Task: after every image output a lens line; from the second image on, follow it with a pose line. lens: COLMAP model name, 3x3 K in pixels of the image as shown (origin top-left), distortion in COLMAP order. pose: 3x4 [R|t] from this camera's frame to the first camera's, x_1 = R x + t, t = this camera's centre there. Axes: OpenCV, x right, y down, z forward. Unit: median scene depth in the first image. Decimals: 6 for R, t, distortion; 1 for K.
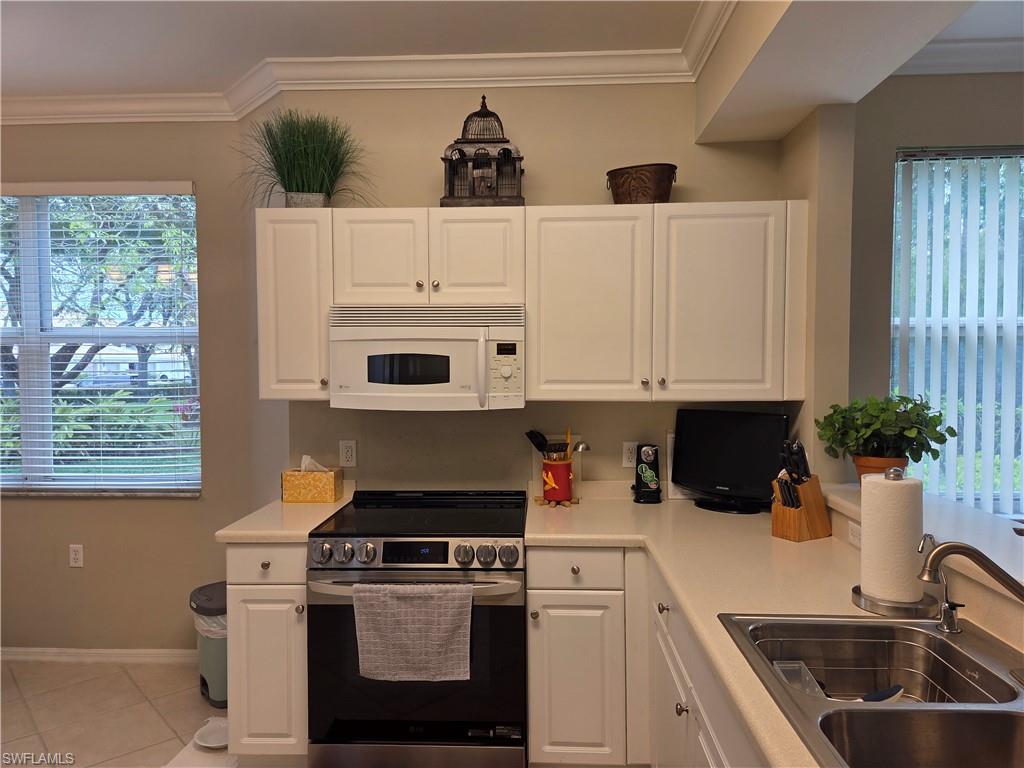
lens RADIAL K [[686.2, 0, 503.8], [0, 686.2, 382.3], [0, 0, 1]] dist [0.078427, -0.065145]
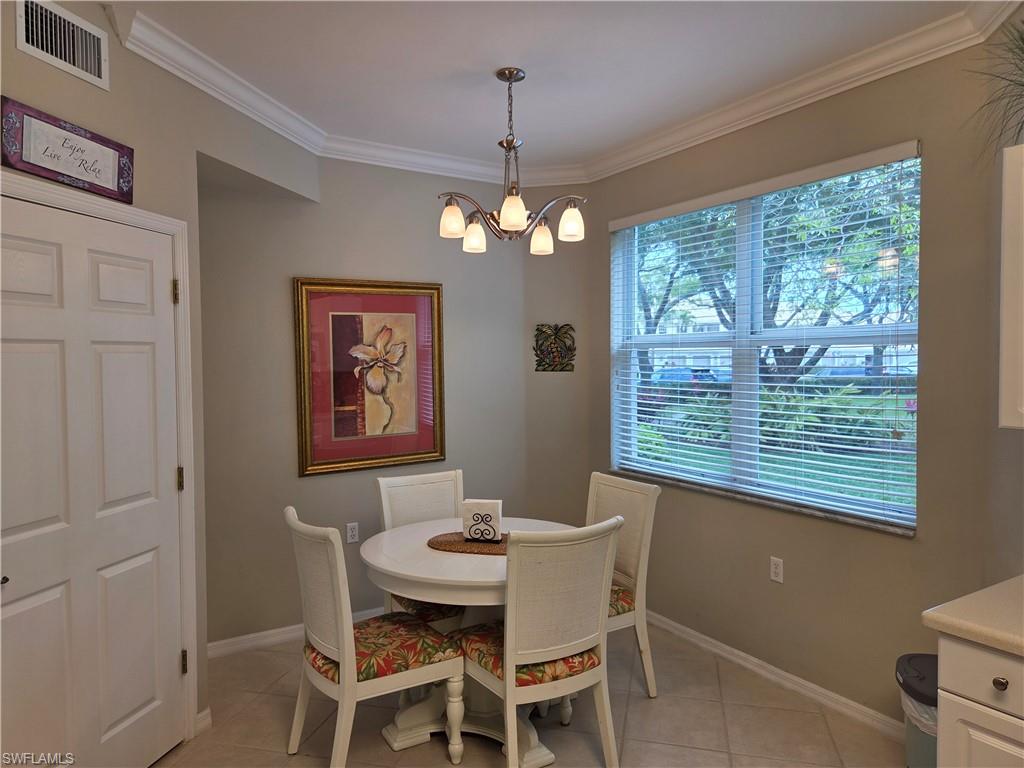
lens RADIAL K [[686.2, 0, 503.8], [0, 686.2, 382.3], [0, 0, 1]] dist [0.078427, -0.065145]
pose [[0.564693, 0.027334, -0.824848, -0.053449], [-0.017629, 0.999623, 0.021057, -0.023498], [0.825113, 0.002650, 0.564962, 0.185750]]
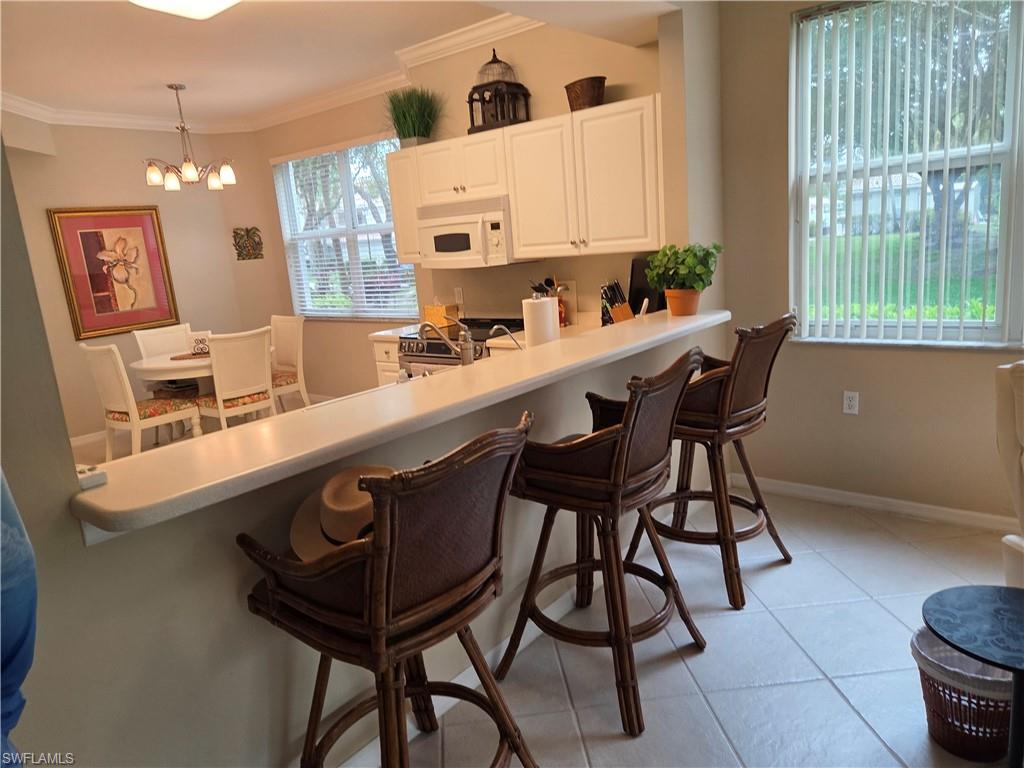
lens RADIAL K [[685.0, 0, 509.2], [0, 685.0, 376.4], [0, 0, 1]] dist [0.046437, -0.045025]
pose [[0.803429, 0.056387, -0.592724, 0.848750], [0.063557, 0.981695, 0.179542, 0.007669], [0.591999, -0.181921, 0.785139, -0.240650]]
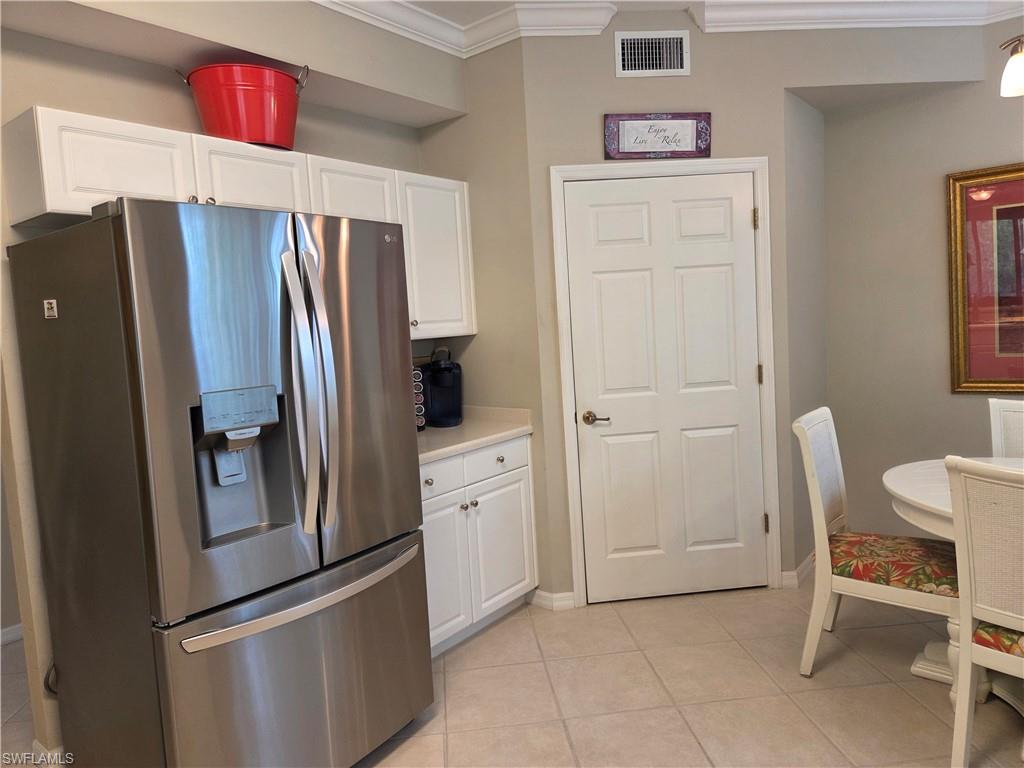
lens RADIAL K [[688.4, 0, 512.7], [0, 688.4, 372.4], [0, 0, 1]] dist [0.071812, -0.055426]
pose [[-0.578414, 0.103233, -0.809185, 0.081621], [0.036421, 0.994239, 0.100807, 0.000951], [0.814930, 0.028837, -0.578842, 0.673946]]
